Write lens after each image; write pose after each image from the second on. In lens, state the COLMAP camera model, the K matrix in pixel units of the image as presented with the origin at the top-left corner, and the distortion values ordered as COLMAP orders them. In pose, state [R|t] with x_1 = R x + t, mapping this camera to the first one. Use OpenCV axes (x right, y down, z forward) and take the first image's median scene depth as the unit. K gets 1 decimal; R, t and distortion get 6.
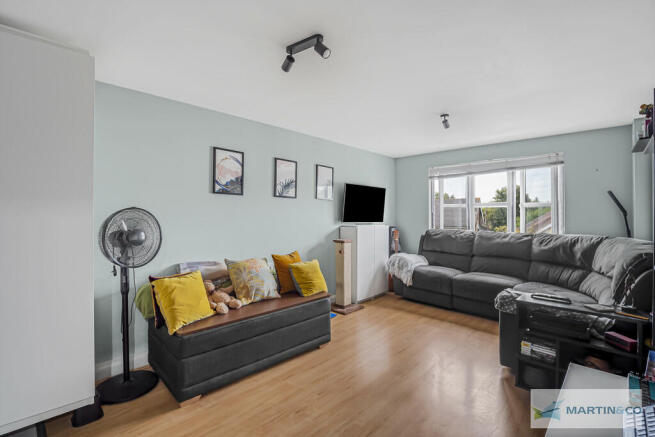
lens RADIAL K [[298.6, 0, 324.7], [0, 298.6, 215.4], [0, 0, 1]] dist [-0.015178, -0.001319]
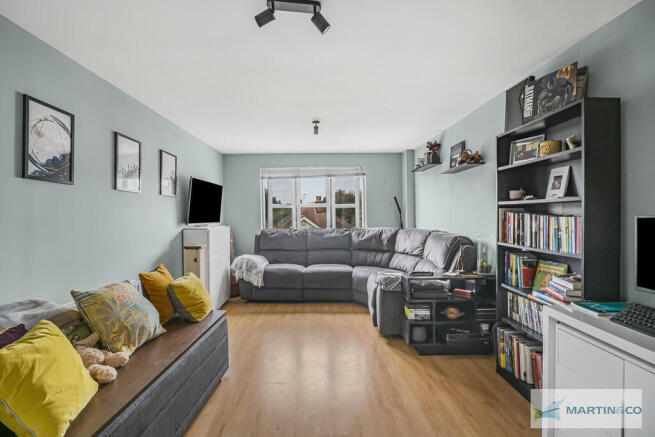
lens RADIAL K [[298.6, 0, 324.7], [0, 298.6, 215.4], [0, 0, 1]] dist [-0.015178, -0.001319]
pose [[0.712576, -0.010502, 0.701516, -0.296265], [0.010990, 0.999932, 0.003806, -0.000290], [-0.701508, 0.004998, 0.712644, 0.181991]]
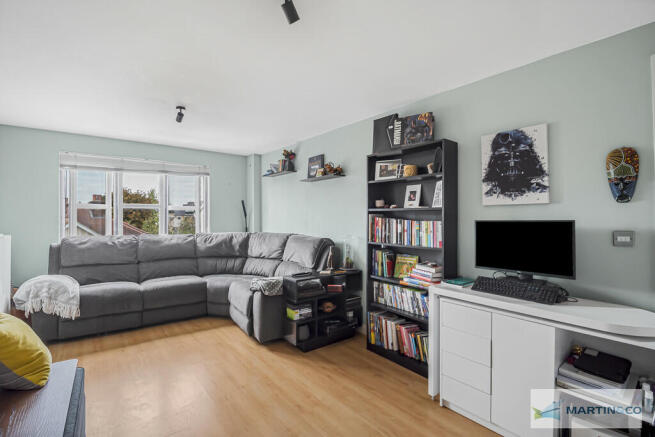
lens RADIAL K [[298.6, 0, 324.7], [0, 298.6, 215.4], [0, 0, 1]] dist [-0.015178, -0.001319]
pose [[0.138176, 0.006325, 0.990387, -0.379373], [0.001122, 0.999978, -0.006543, -0.000630], [-0.990407, 0.002016, 0.138166, 0.385004]]
